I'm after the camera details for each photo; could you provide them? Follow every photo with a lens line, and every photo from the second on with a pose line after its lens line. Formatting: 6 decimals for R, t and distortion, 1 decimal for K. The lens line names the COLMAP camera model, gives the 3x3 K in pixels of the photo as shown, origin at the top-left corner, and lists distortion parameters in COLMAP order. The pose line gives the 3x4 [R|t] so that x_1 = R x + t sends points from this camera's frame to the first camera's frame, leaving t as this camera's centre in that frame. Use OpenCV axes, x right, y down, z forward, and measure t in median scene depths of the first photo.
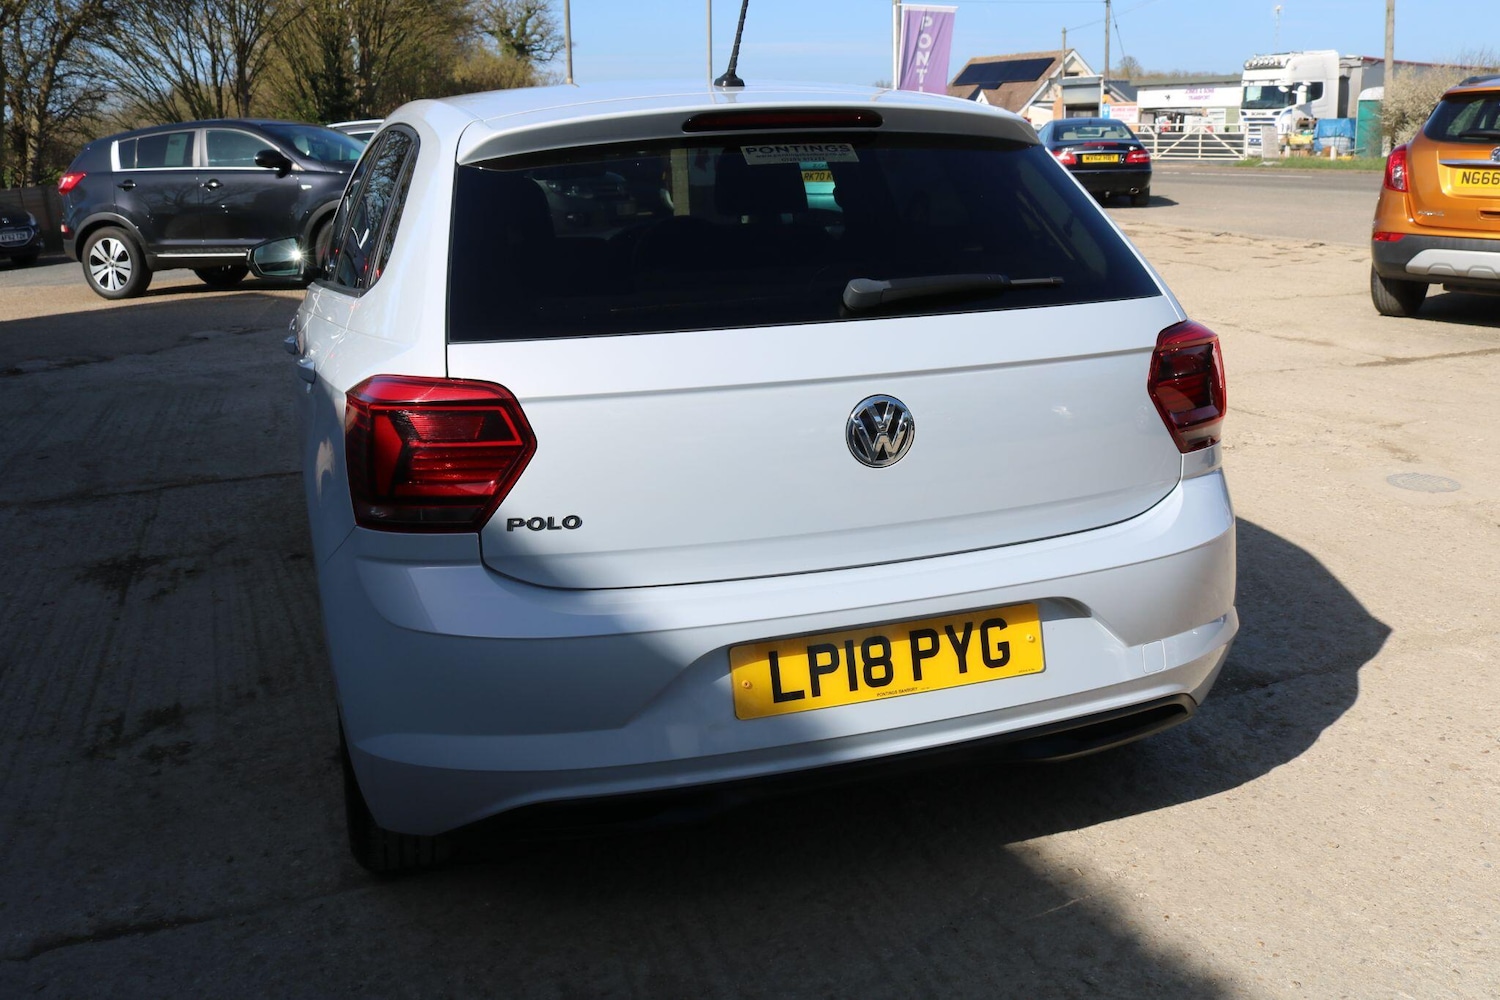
lens RADIAL K [[1388.8, 0, 755.0], [0, 1388.8, 499.6], [0, 0, 1]] dist [-0.089065, 0.000000]
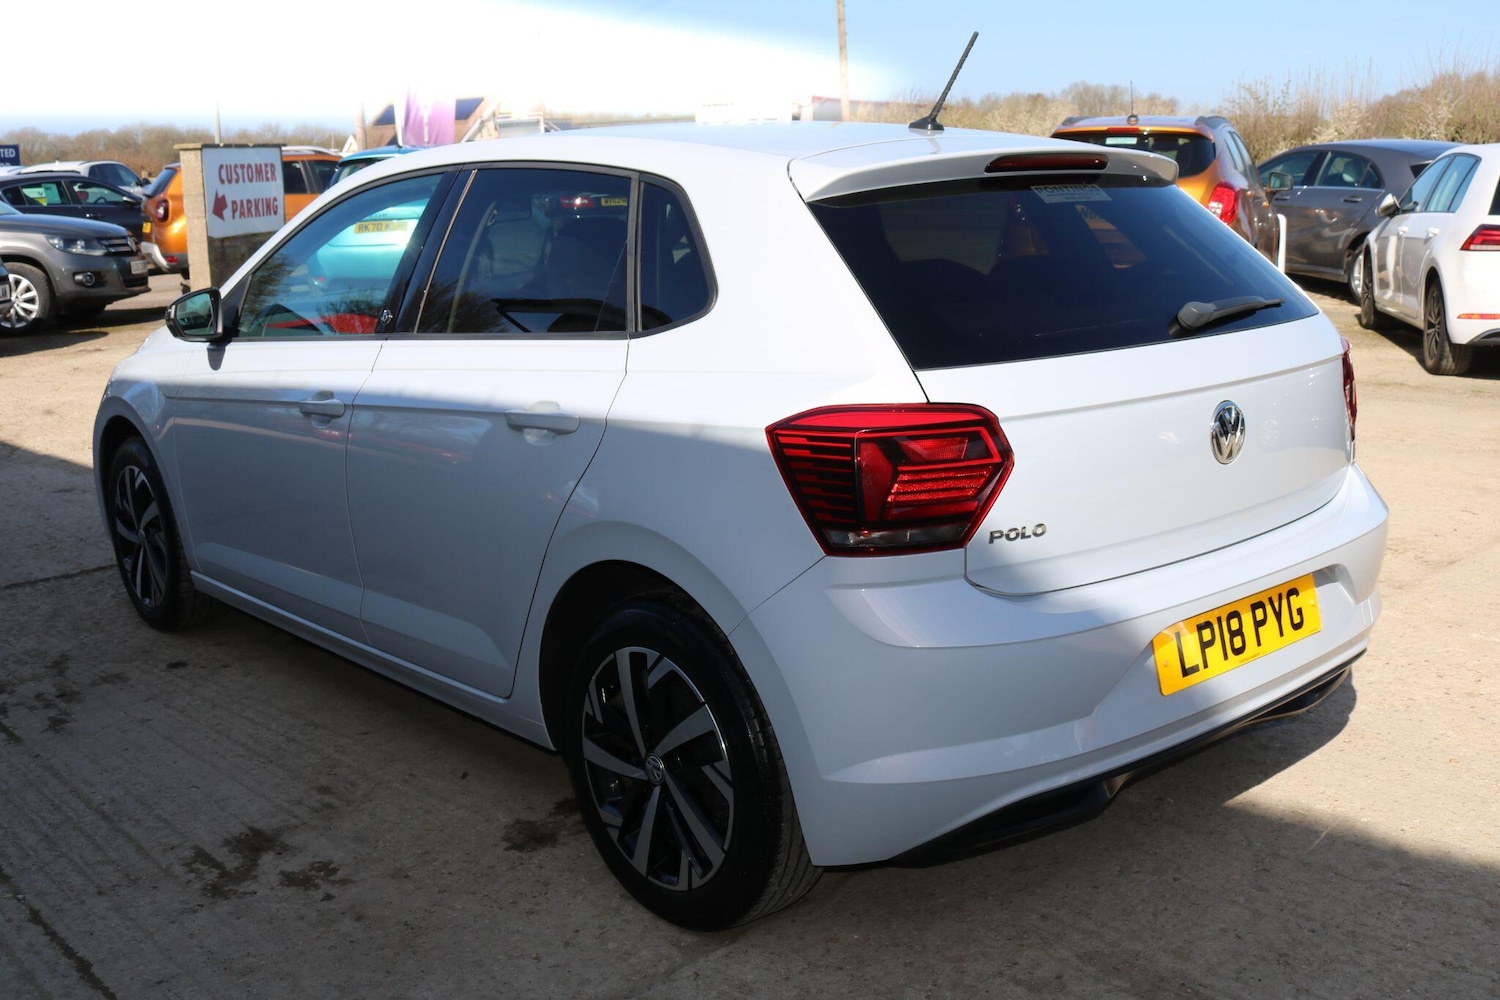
lens RADIAL K [[1525.8, 0, 761.4], [0, 1525.8, 497.7], [0, 0, 1]] dist [-0.076382, 0.000000]
pose [[0.921907, -0.078332, 0.379409, -0.681966], [0.097718, 0.994697, -0.032077, 0.007031], [-0.374884, 0.066647, 0.924673, -0.013635]]
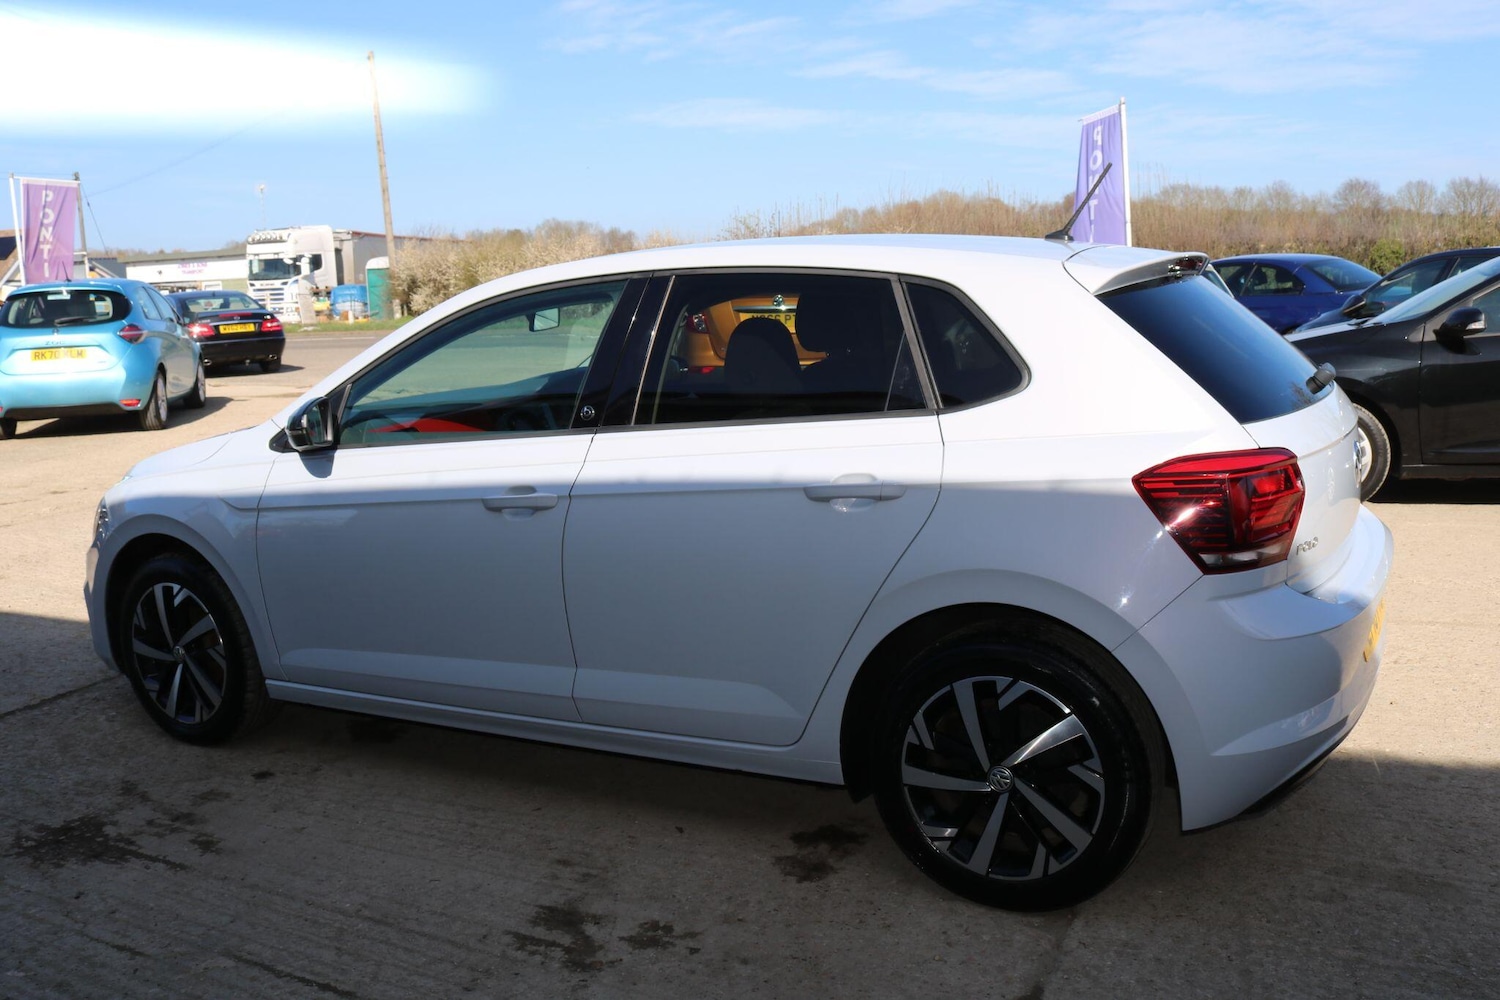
lens RADIAL K [[1338.8, 0, 755.0], [0, 1338.8, 493.0], [0, 0, 1]] dist [-0.132860, 0.103961]
pose [[0.733840, -0.109870, 0.670379, -1.254583], [0.189367, 0.980802, -0.046547, -0.068694], [-0.652395, 0.161106, 0.740558, 0.332860]]
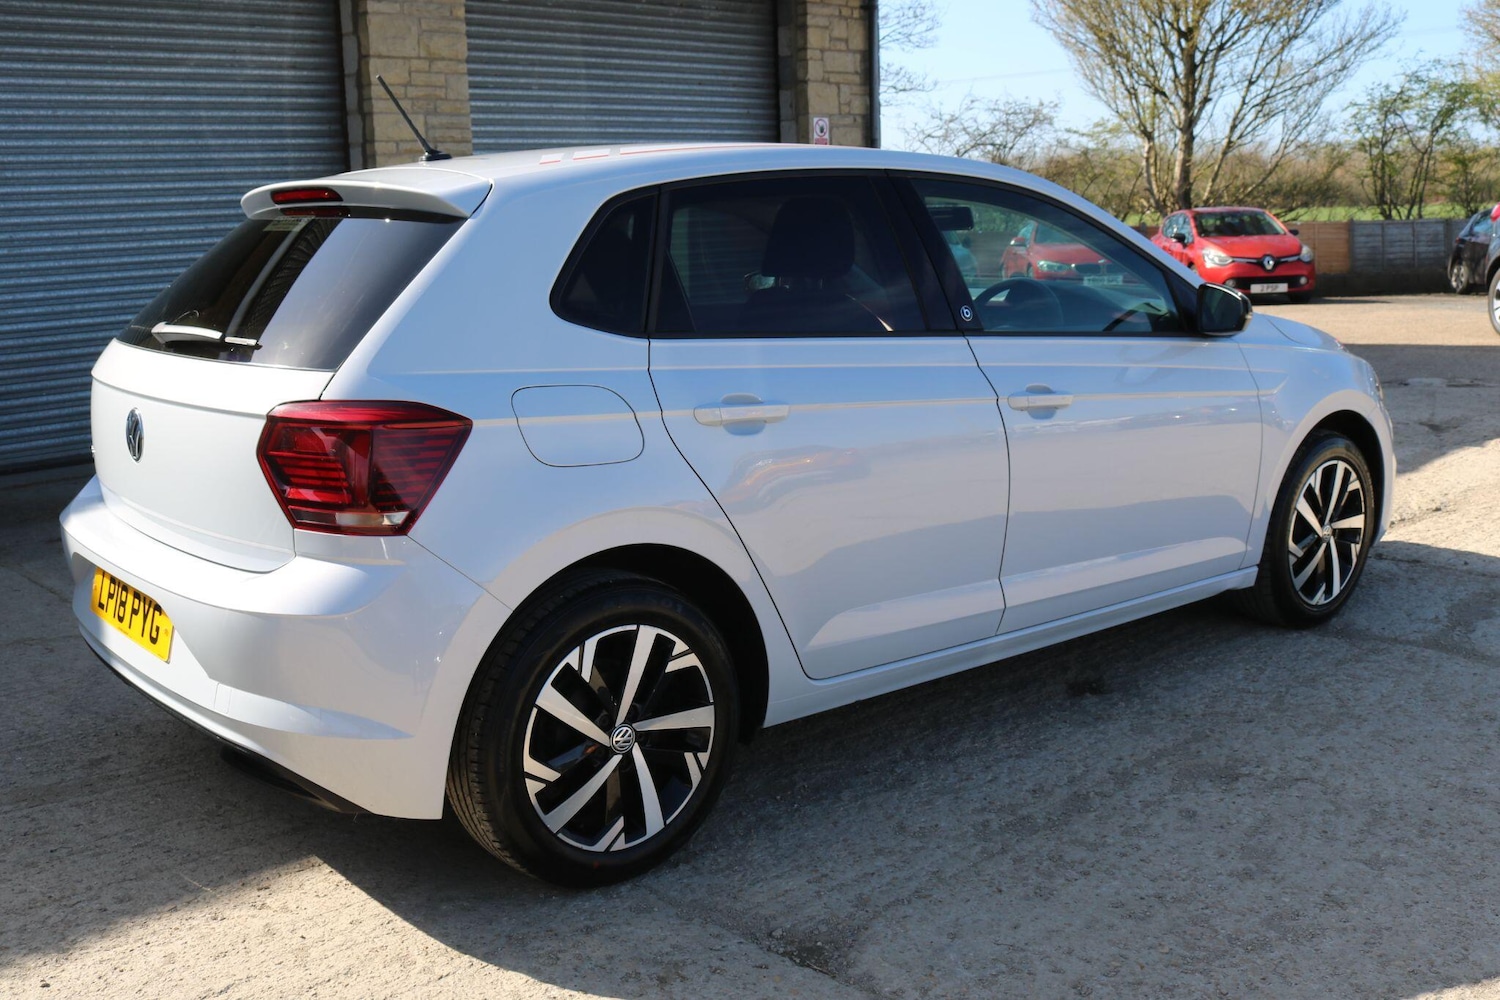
lens RADIAL K [[1492.5, 0, 743.4], [0, 1492.5, 495.4], [0, 0, 1]] dist [-0.090624, 0.000000]
pose [[0.354777, 0.198328, -0.913674, 1.453930], [-0.224449, 0.966731, 0.122692, -0.270305], [0.907610, 0.161545, 0.387488, 0.904133]]
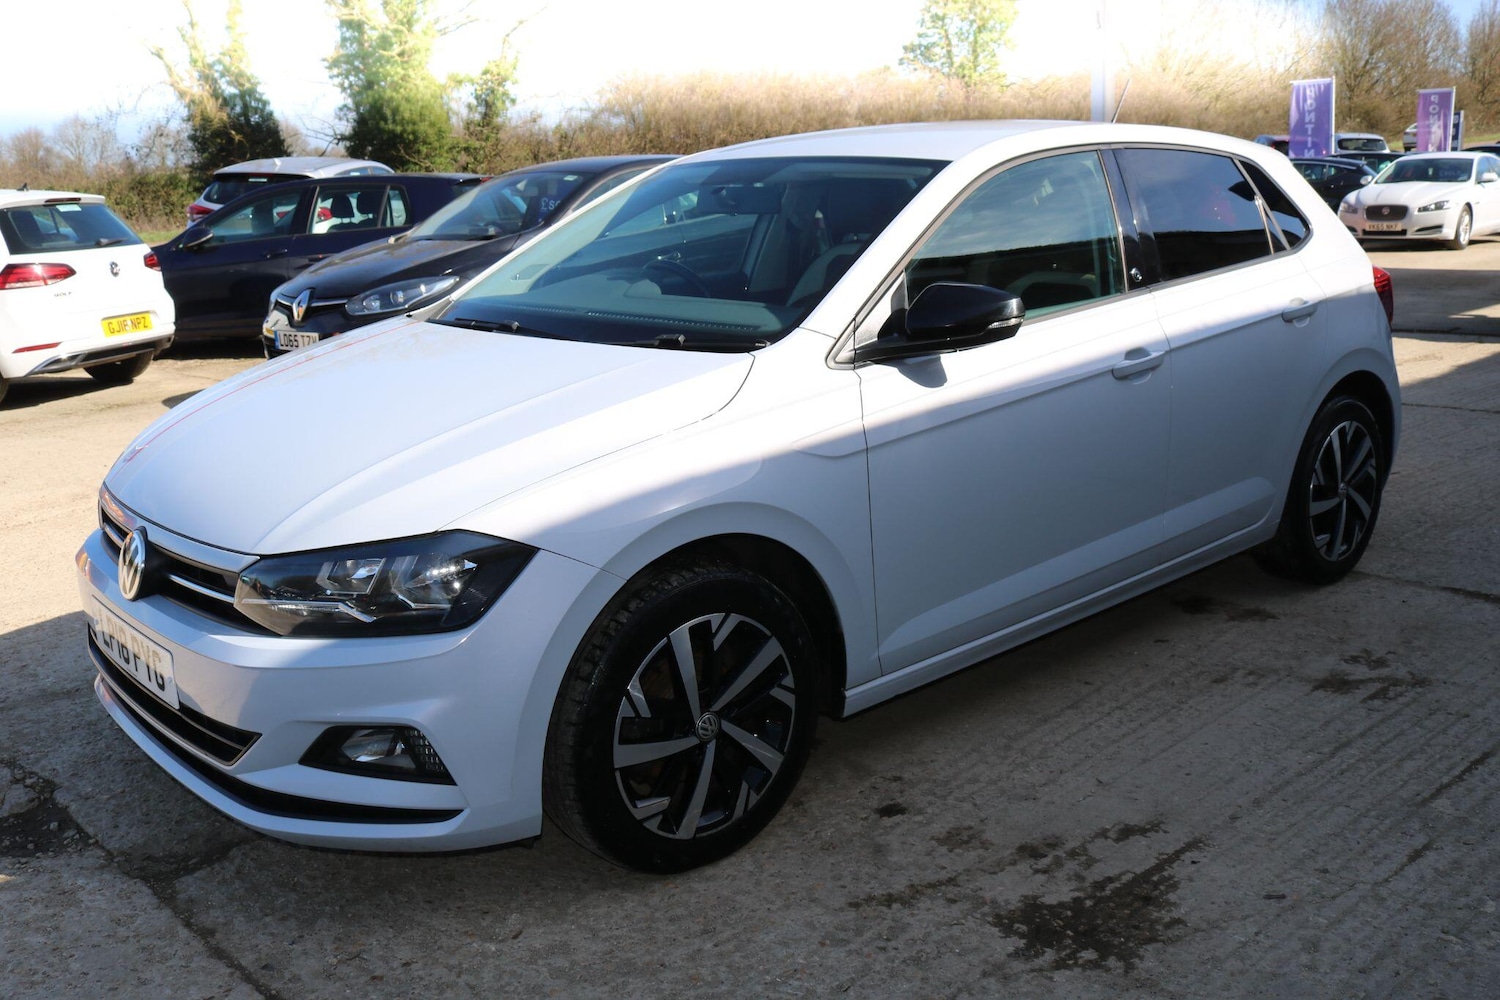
lens RADIAL K [[1388.8, 0, 733.0], [0, 1388.8, 464.8], [0, 0, 1]] dist [-0.089065, 0.000000]
pose [[-0.374883, -0.153781, 0.914229, -1.691488], [0.273607, 0.923868, 0.267596, -0.577042], [-0.885778, 0.350457, -0.304266, 2.369197]]
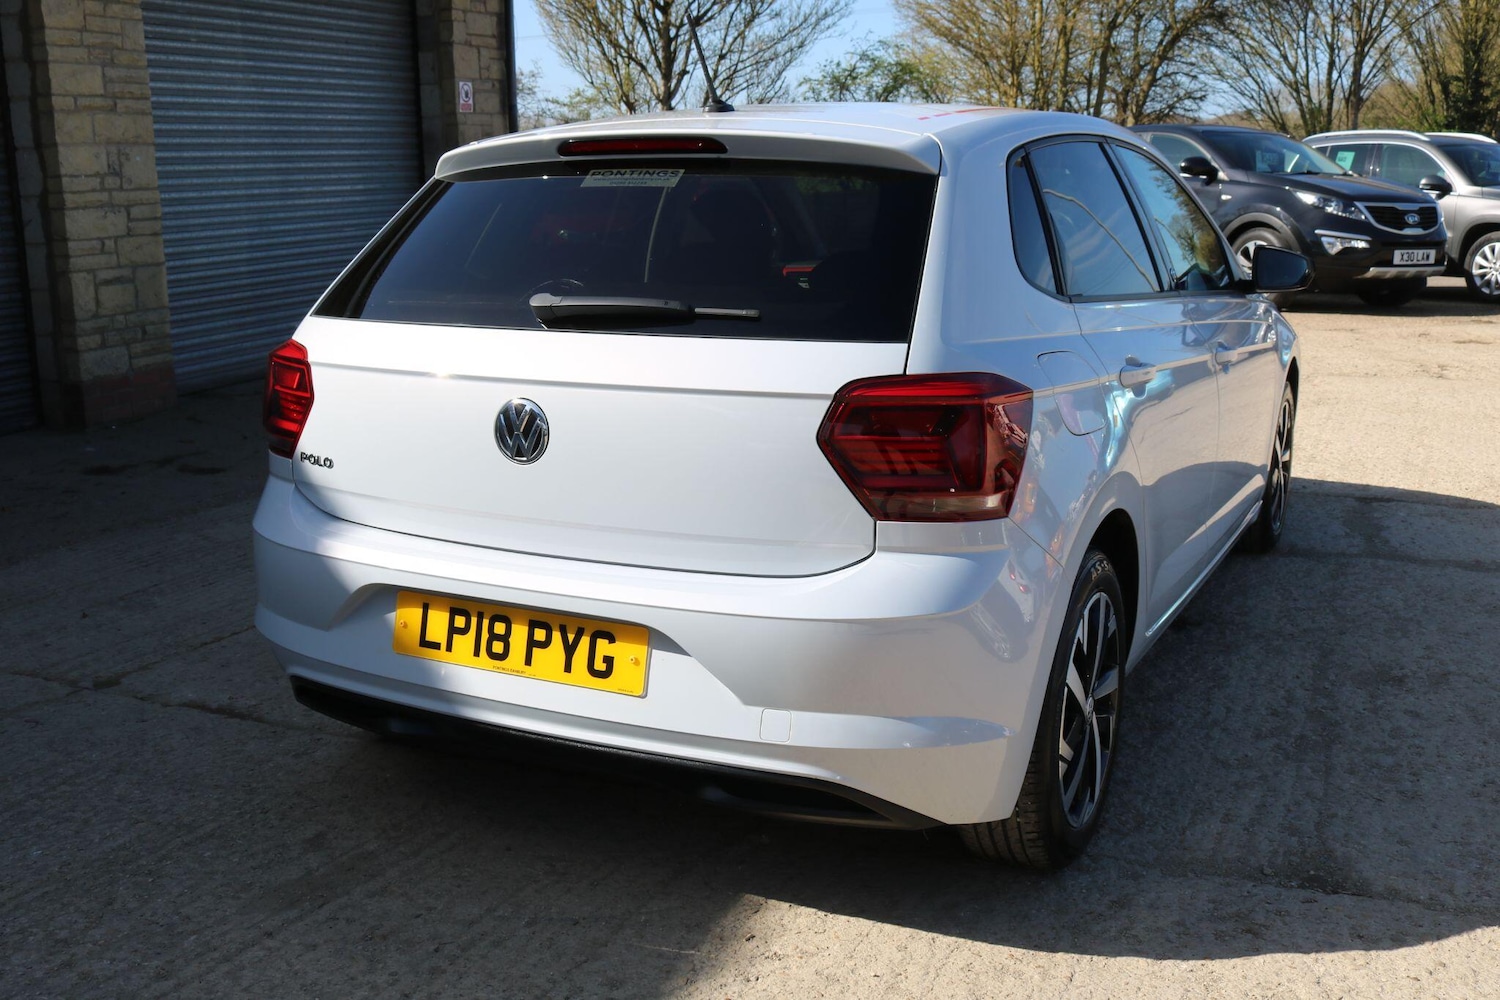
lens RADIAL K [[1492.5, 0, 754.3], [0, 1492.5, 497.2], [0, 0, 1]] dist [-0.090624, 0.000000]
pose [[0.702908, 0.174572, -0.689525, 0.949999], [-0.189041, 0.980399, 0.055504, -0.089504], [0.685699, 0.091335, 0.722132, 0.254102]]
